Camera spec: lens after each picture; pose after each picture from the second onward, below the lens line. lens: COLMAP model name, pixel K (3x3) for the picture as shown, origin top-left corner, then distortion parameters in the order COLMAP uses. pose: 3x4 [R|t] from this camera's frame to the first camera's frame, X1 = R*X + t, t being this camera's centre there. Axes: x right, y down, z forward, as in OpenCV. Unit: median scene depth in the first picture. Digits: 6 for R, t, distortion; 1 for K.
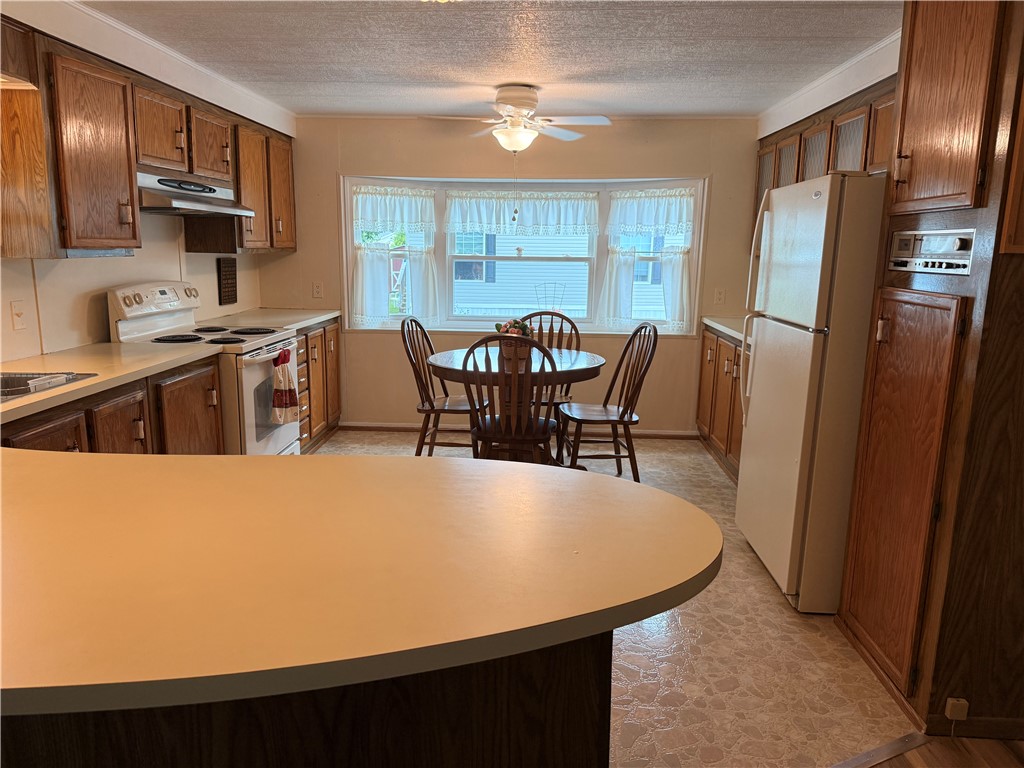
lens RADIAL K [[716.7, 0, 515.9], [0, 716.7, 392.8], [0, 0, 1]] dist [0.068263, -0.093766]
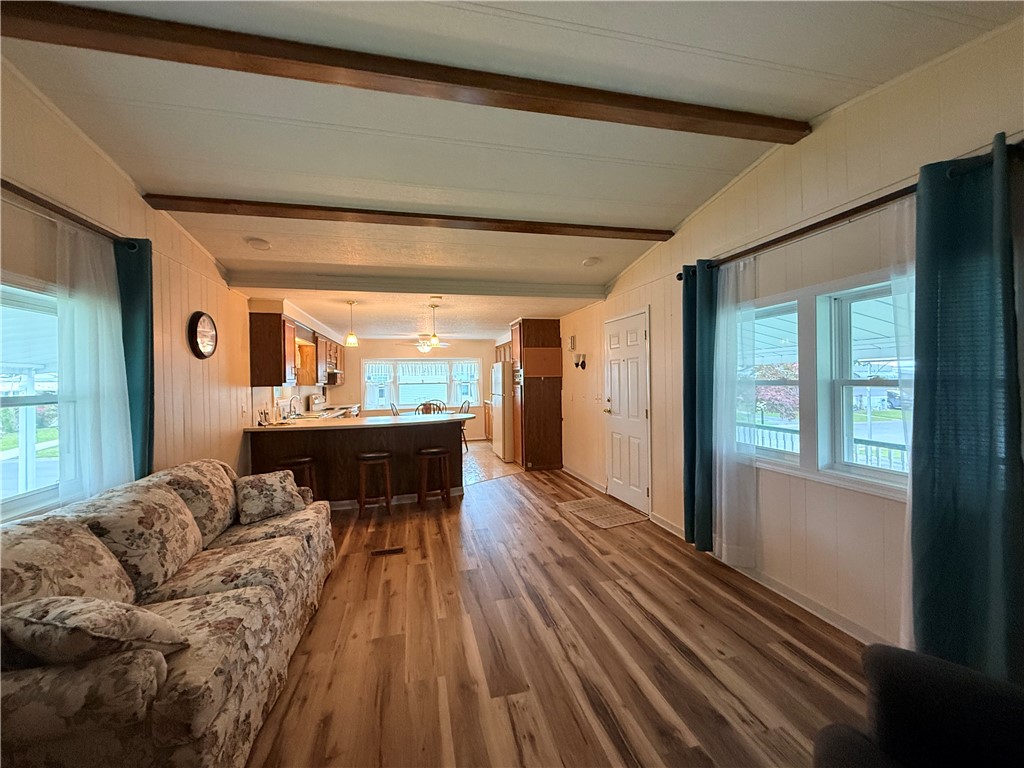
lens RADIAL K [[408.5, 0, 508.2], [0, 408.5, 382.4], [0, 0, 1]] dist [0.001279, 0.000161]
pose [[0.962341, -0.033692, 0.269748, -0.153828], [0.085466, 0.979472, -0.182566, 0.200366], [-0.258059, 0.198745, 0.945466, -0.942648]]
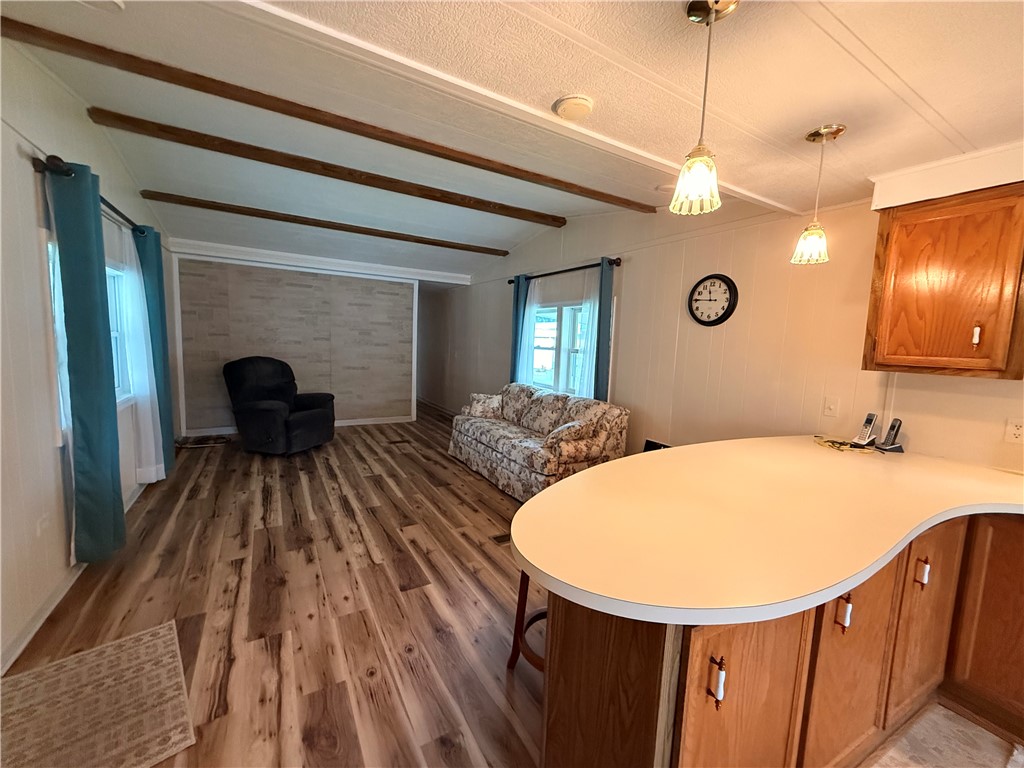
lens RADIAL K [[408.5, 0, 508.2], [0, 408.5, 382.4], [0, 0, 1]] dist [0.001279, 0.000161]
pose [[-0.841250, 0.008468, -0.540580, 0.225089], [-0.160453, 0.950919, 0.264591, -0.098446], [0.516288, 0.309325, -0.798602, 0.476484]]
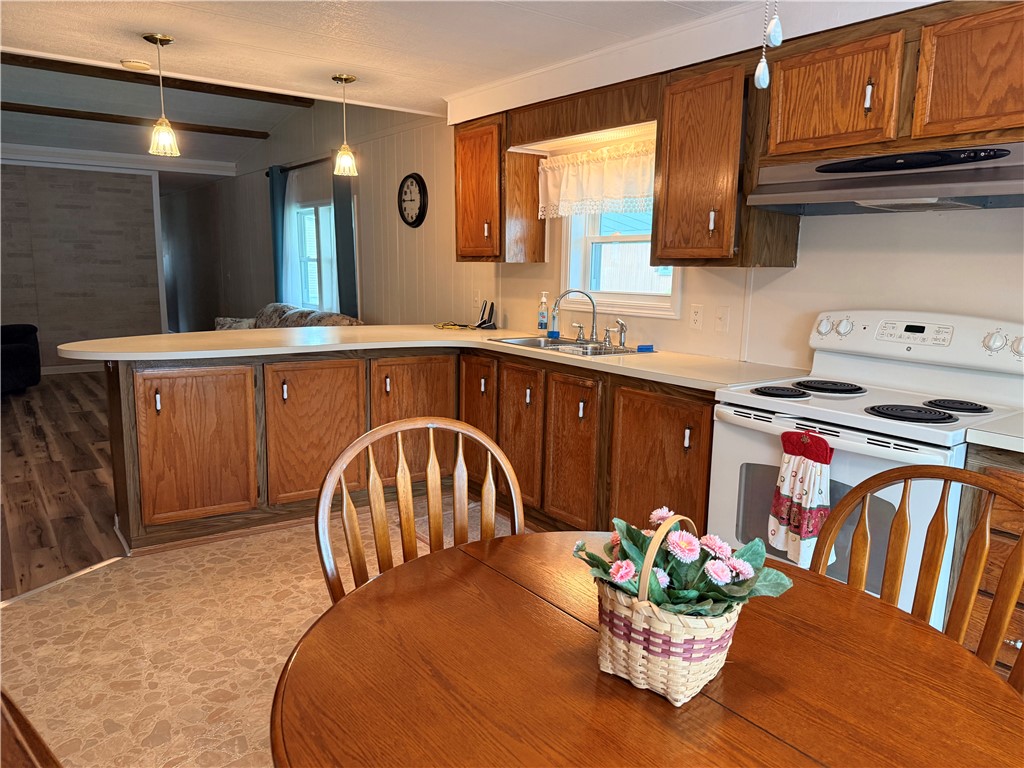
lens RADIAL K [[716.7, 0, 515.9], [0, 716.7, 392.8], [0, 0, 1]] dist [0.068263, -0.093766]
pose [[-0.776415, 0.085494, -0.624396, 0.201593], [-0.154376, 0.934772, 0.319952, -0.229690], [0.611022, 0.344807, -0.712573, 1.221010]]
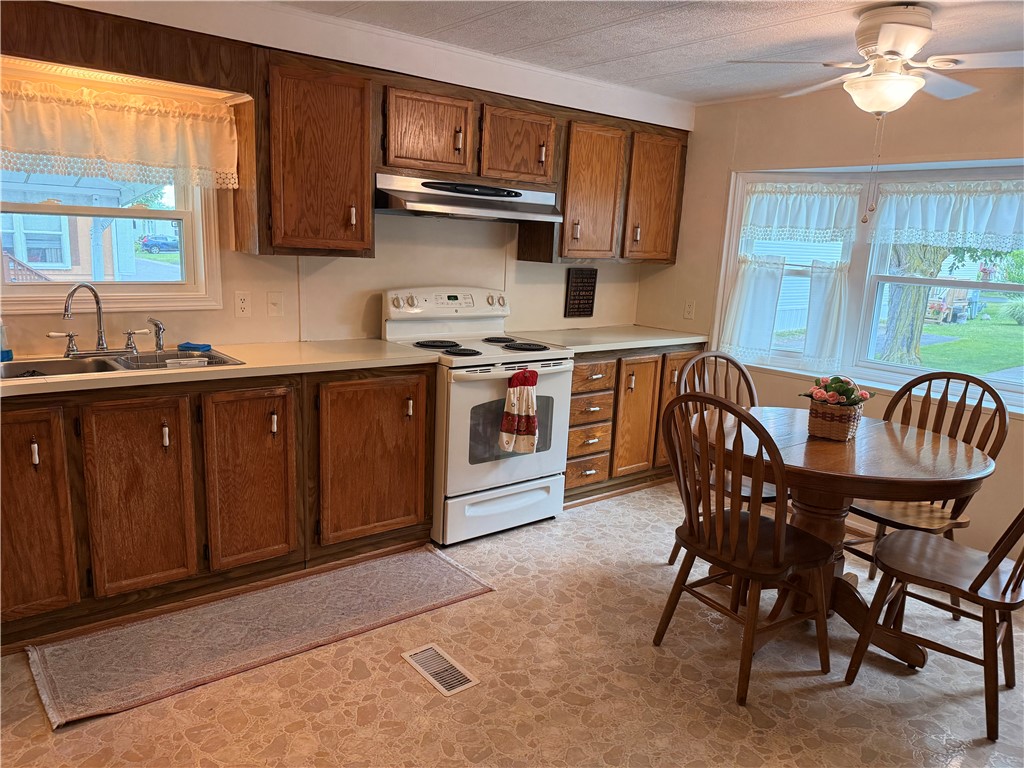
lens RADIAL K [[713.0, 0, 510.8], [0, 713.0, 398.2], [0, 0, 1]] dist [0.085371, -0.110389]
pose [[0.653067, 0.172642, -0.737359, 0.310730], [-0.184155, 0.980645, 0.066500, -0.079053], [0.734568, 0.092360, 0.672219, 0.390163]]
